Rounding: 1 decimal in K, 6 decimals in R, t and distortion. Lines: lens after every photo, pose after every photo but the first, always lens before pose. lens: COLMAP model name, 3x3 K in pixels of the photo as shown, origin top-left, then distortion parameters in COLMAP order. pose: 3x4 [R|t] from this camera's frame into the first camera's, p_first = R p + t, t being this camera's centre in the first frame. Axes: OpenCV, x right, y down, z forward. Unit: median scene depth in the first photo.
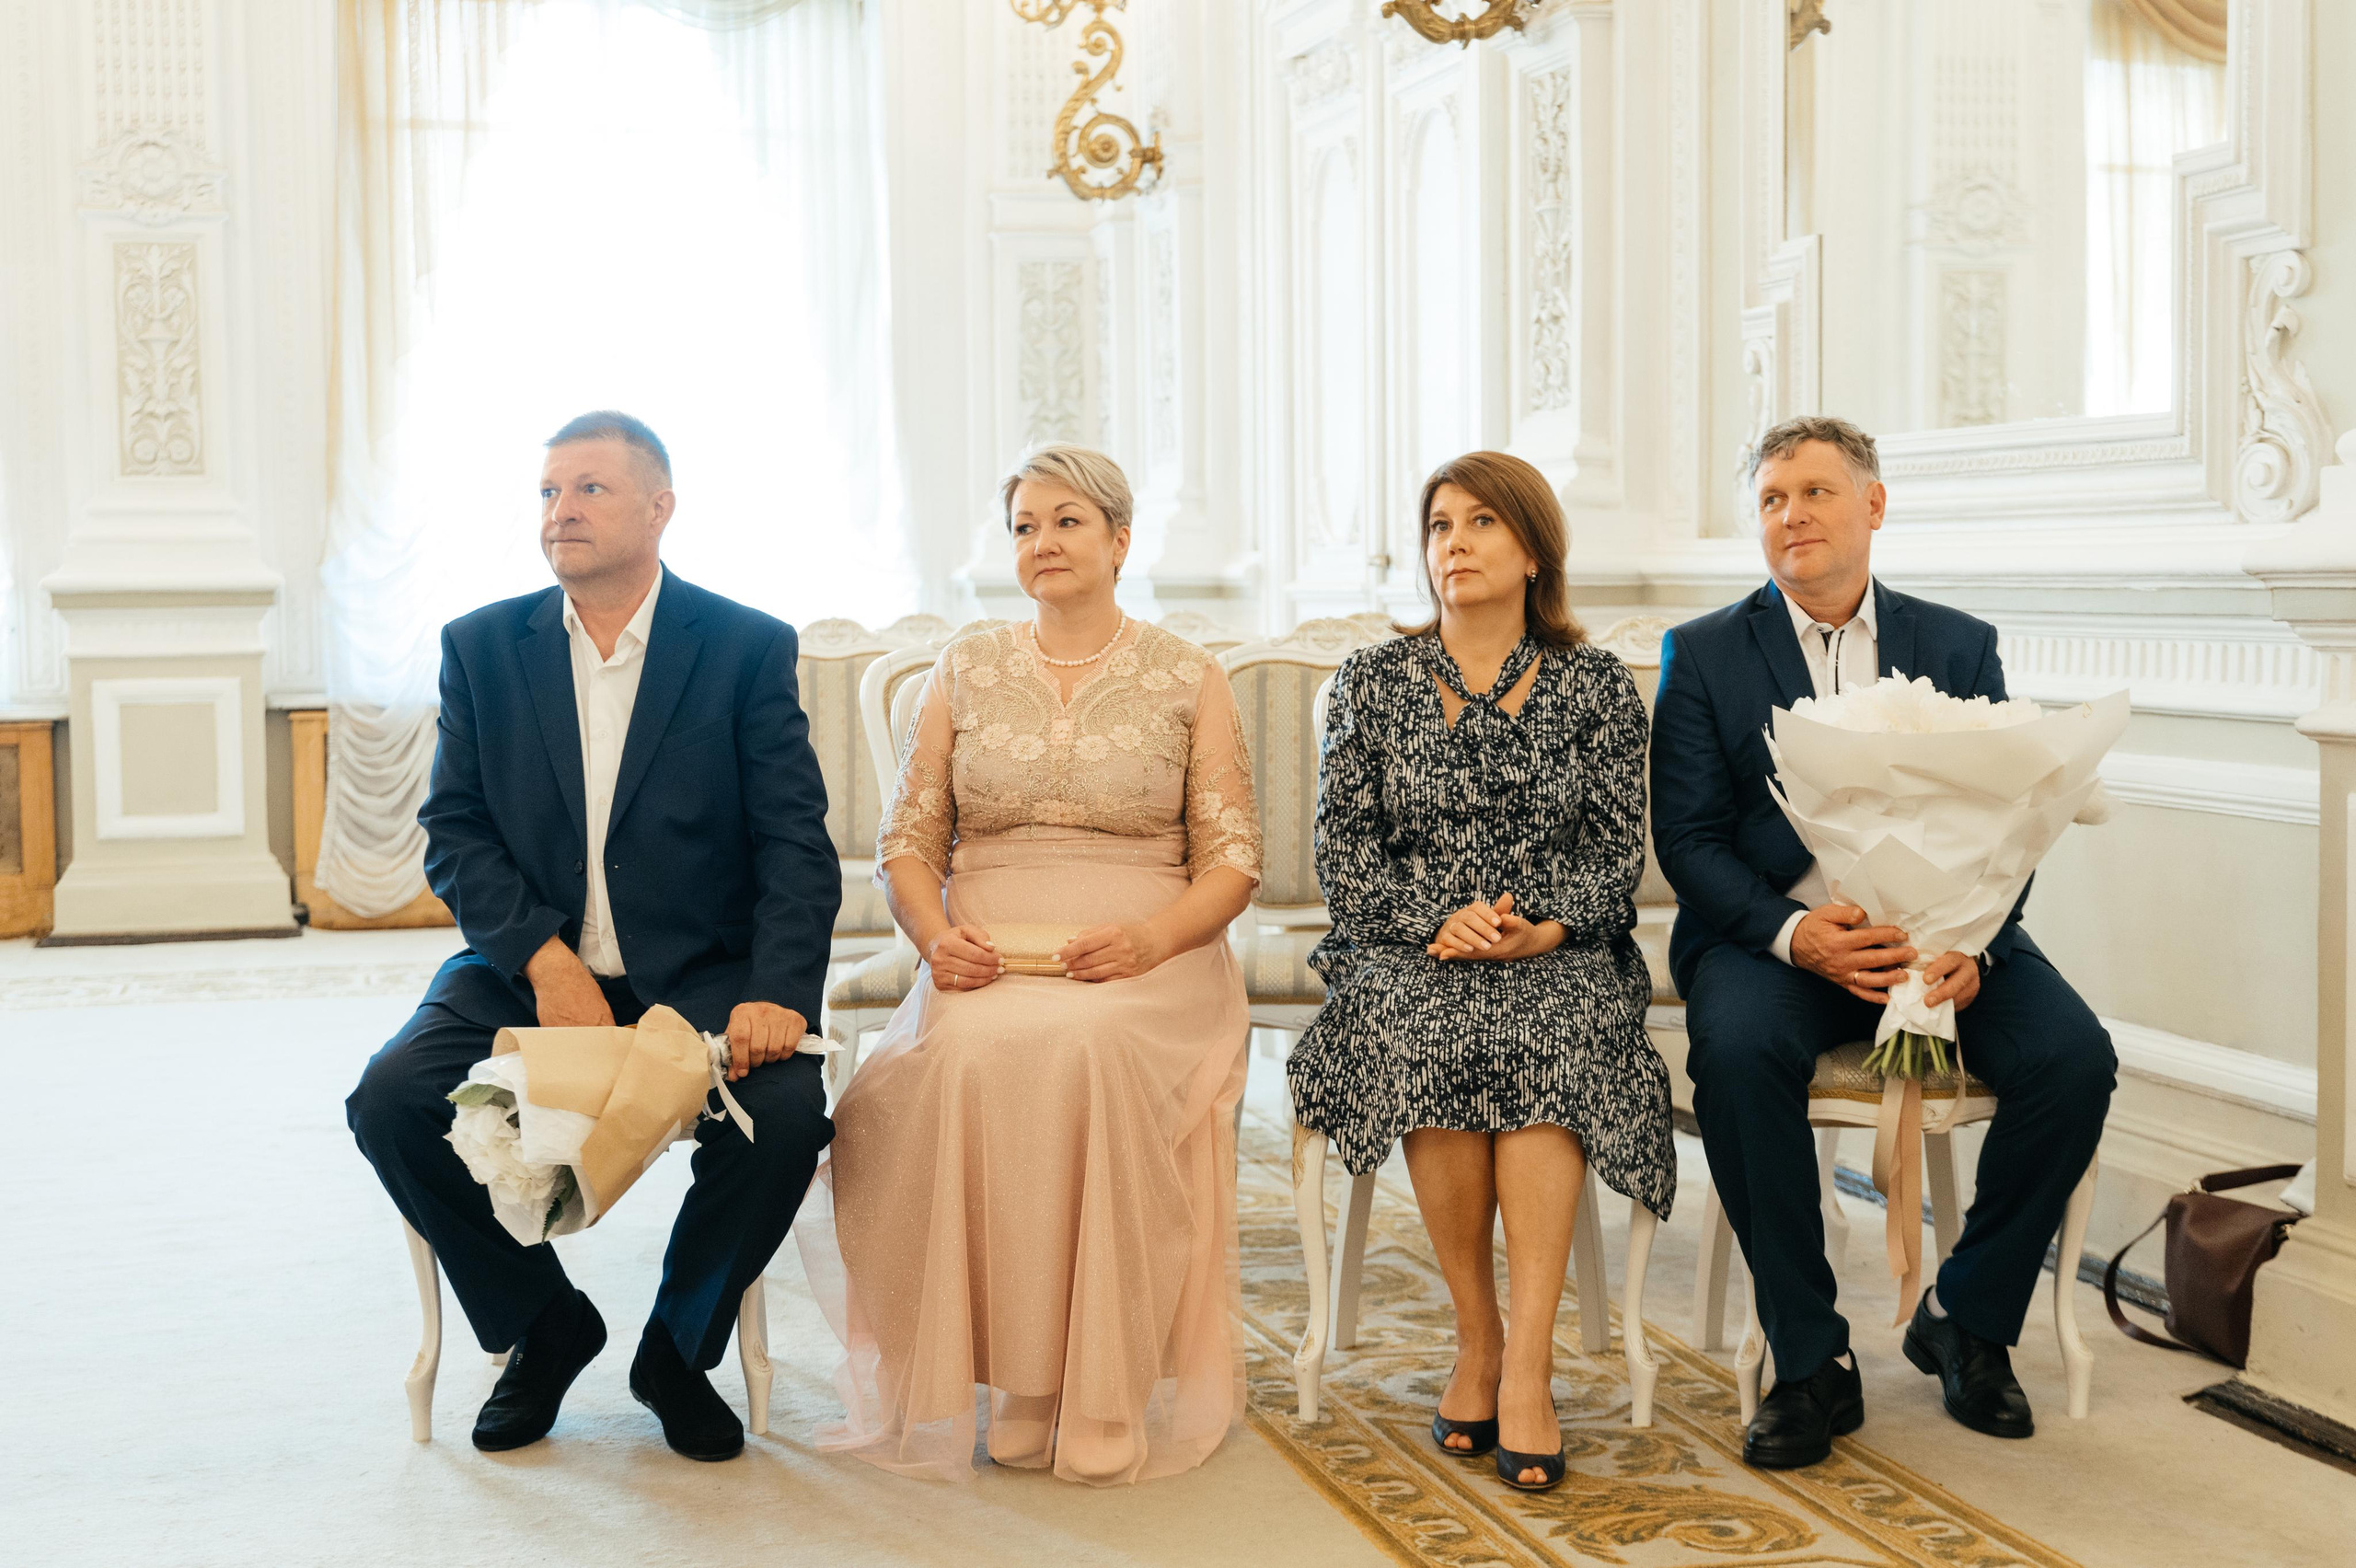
lens RADIAL K [[3214.7, 0, 1177.6], [0, 3214.7, 819.3], [0, 0, 1]] dist [-0.014824, 0.092875]
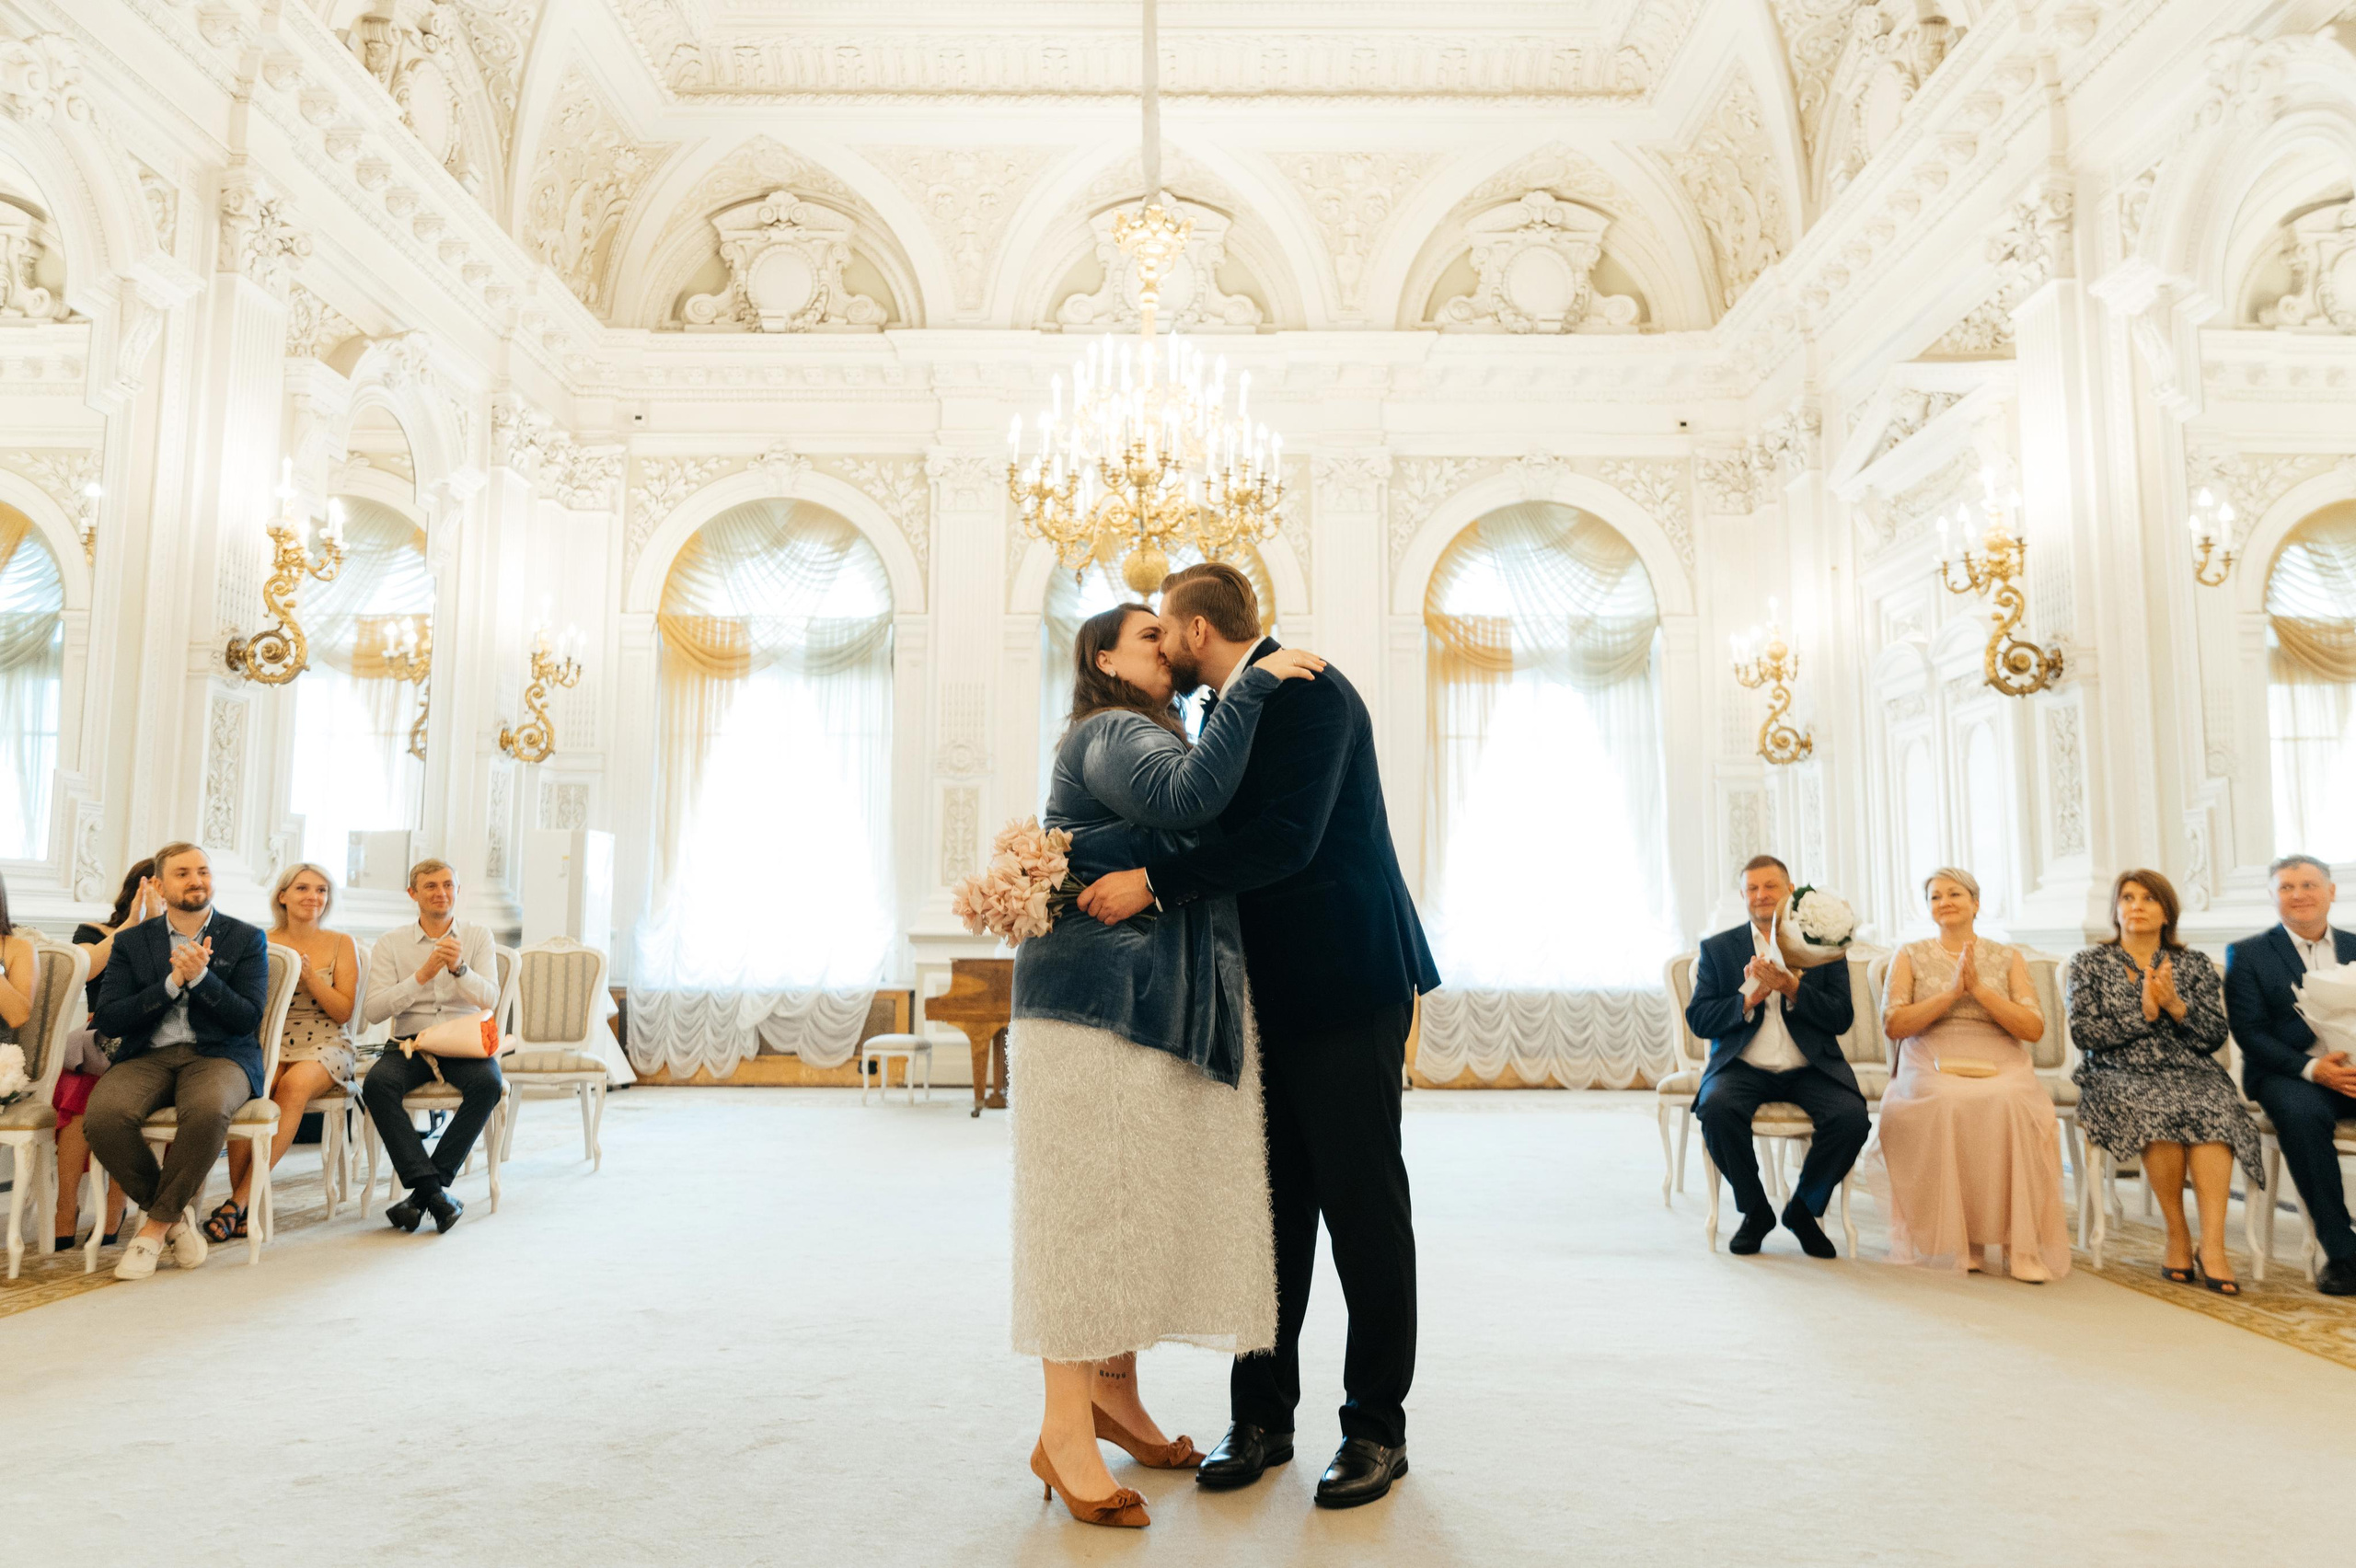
lens RADIAL K [[1599.1, 0, 1178.0], [0, 1599.1, 784.0], [0, 0, 1]] dist [-0.000367, -0.001641]
pose [[0.956127, -0.012949, -0.292667, -0.115528], [-0.038754, 0.984652, -0.170171, 0.026537], [0.290378, 0.174048, 0.940951, -0.172608]]
